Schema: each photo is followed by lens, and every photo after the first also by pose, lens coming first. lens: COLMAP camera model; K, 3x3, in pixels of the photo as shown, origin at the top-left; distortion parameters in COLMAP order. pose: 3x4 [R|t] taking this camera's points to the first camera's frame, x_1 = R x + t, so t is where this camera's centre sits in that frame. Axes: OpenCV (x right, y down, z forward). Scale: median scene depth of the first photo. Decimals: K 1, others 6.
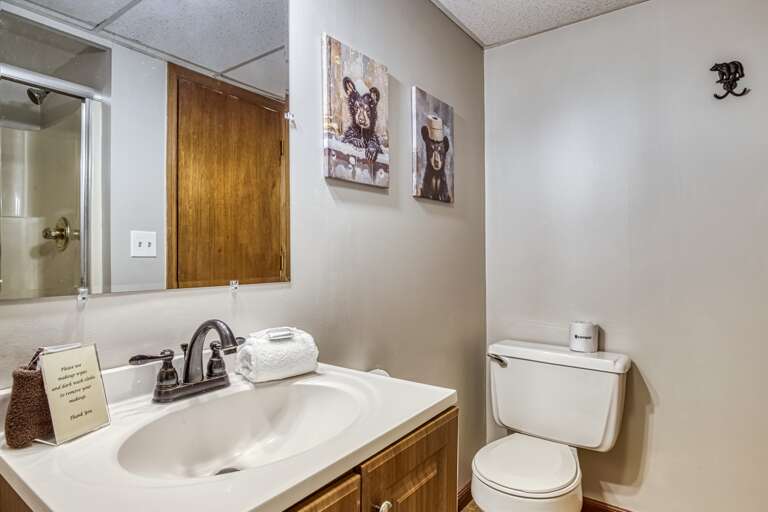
lens RADIAL K [[405.9, 0, 384.0], [0, 405.9, 255.8], [0, 0, 1]] dist [-0.002533, -0.000043]
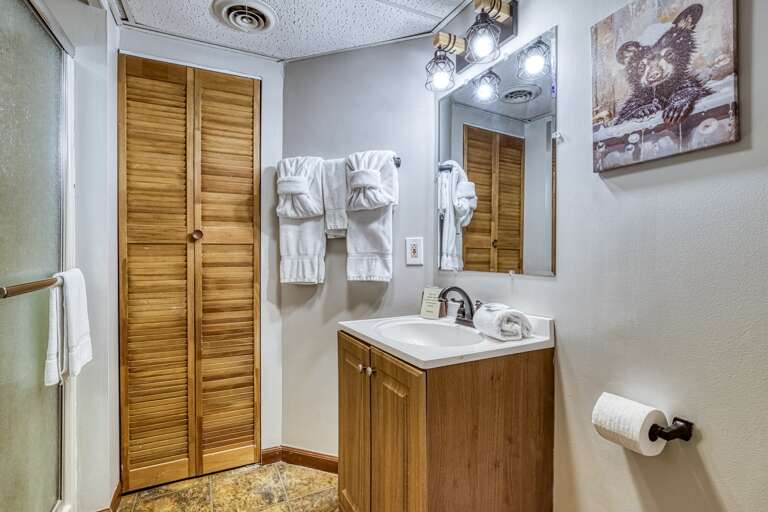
lens RADIAL K [[370.6, 0, 383.5], [0, 370.6, 256.2], [0, 0, 1]] dist [-0.023518, 0.001037]
pose [[-0.417525, 0.011446, -0.908593, 0.803376], [0.011859, 0.999904, 0.007147, -0.007242], [0.908588, -0.007791, -0.417621, 0.841080]]
